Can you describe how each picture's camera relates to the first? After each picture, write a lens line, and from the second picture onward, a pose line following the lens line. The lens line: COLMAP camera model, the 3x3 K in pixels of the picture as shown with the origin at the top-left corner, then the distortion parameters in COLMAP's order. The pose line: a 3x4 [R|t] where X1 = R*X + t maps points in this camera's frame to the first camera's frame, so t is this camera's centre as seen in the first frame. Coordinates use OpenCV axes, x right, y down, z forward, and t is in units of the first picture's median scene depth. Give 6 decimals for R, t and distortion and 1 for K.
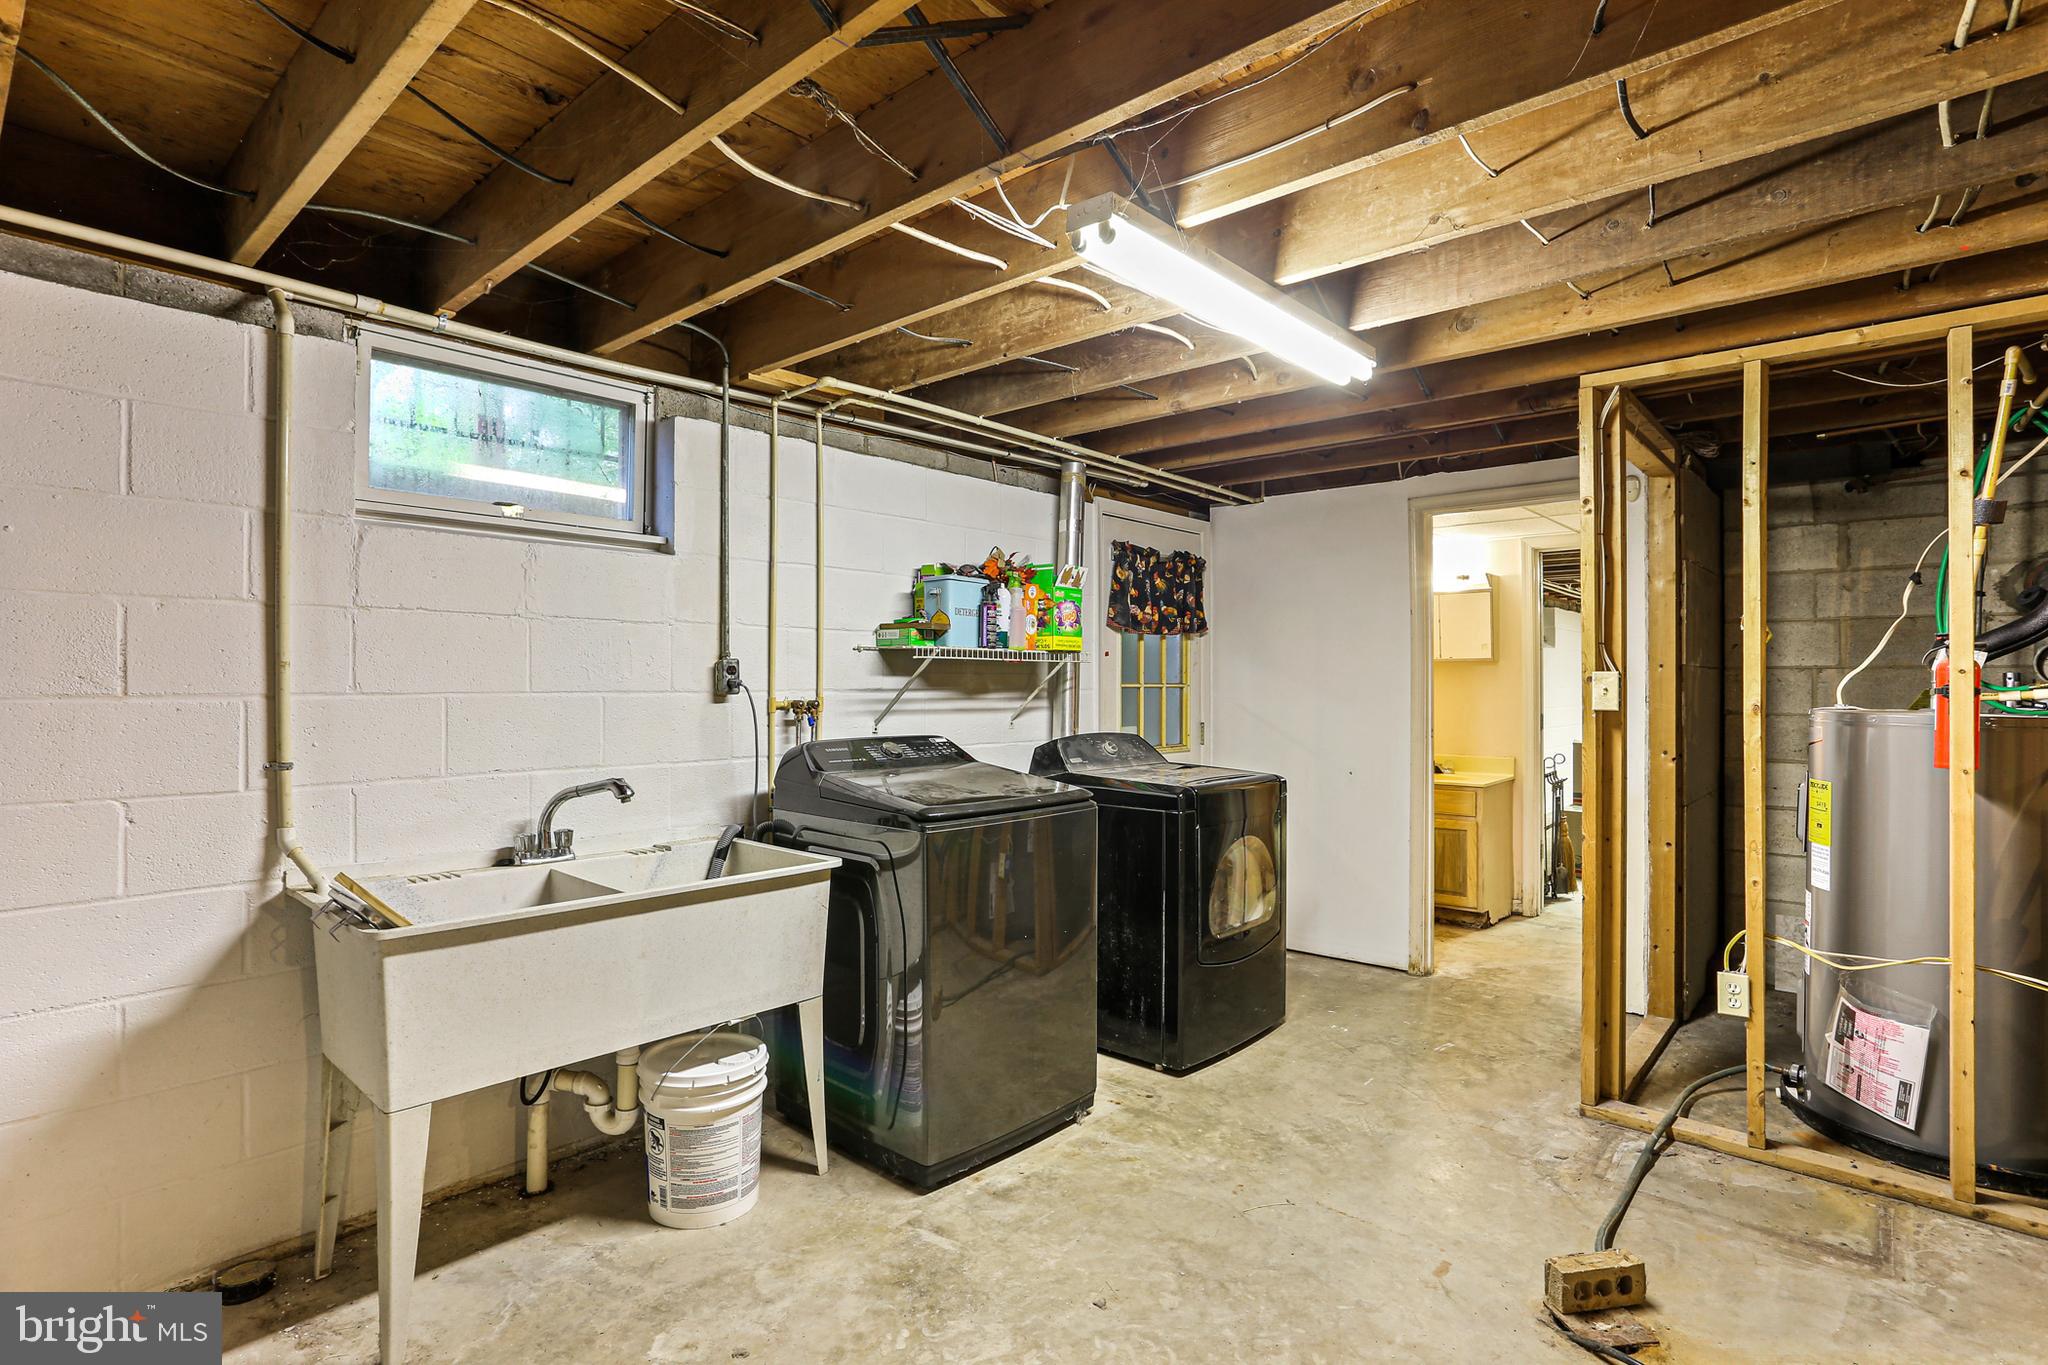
lens RADIAL K [[988.7, 0, 1025.8], [0, 988.7, 677.7], [0, 0, 1]] dist [-0.040099, 0.016747]
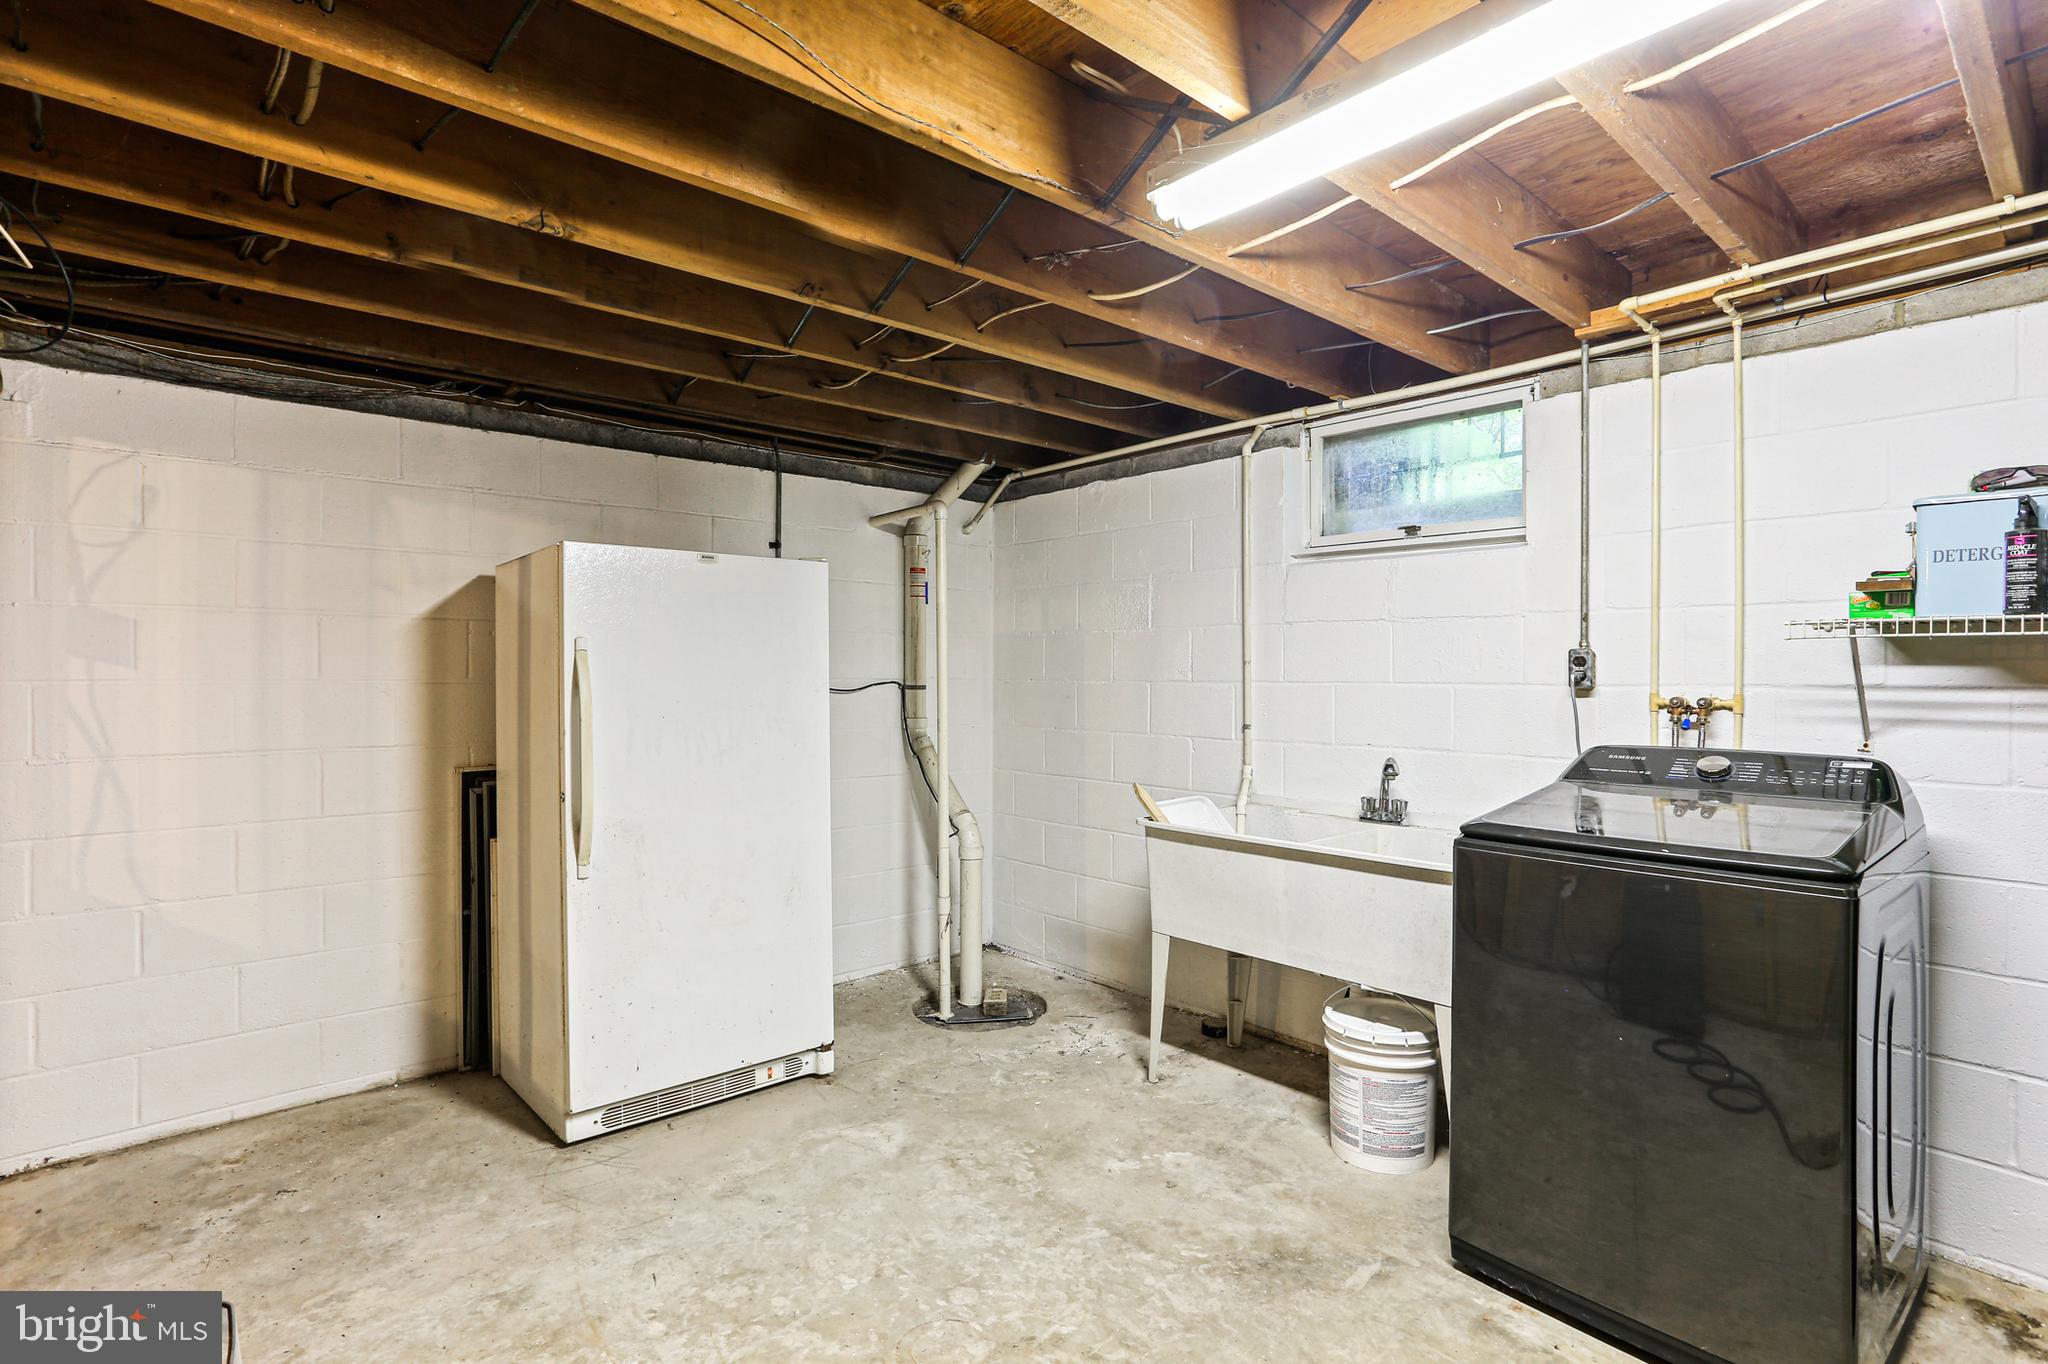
lens RADIAL K [[988.7, 0, 1025.5], [0, 988.7, 673.0], [0, 0, 1]] dist [-0.040099, 0.016747]
pose [[-0.104817, -0.000621, -0.994491, 0.825872], [0.001437, 0.999999, -0.000776, 0.004274], [0.994491, -0.001510, -0.104816, 0.747917]]
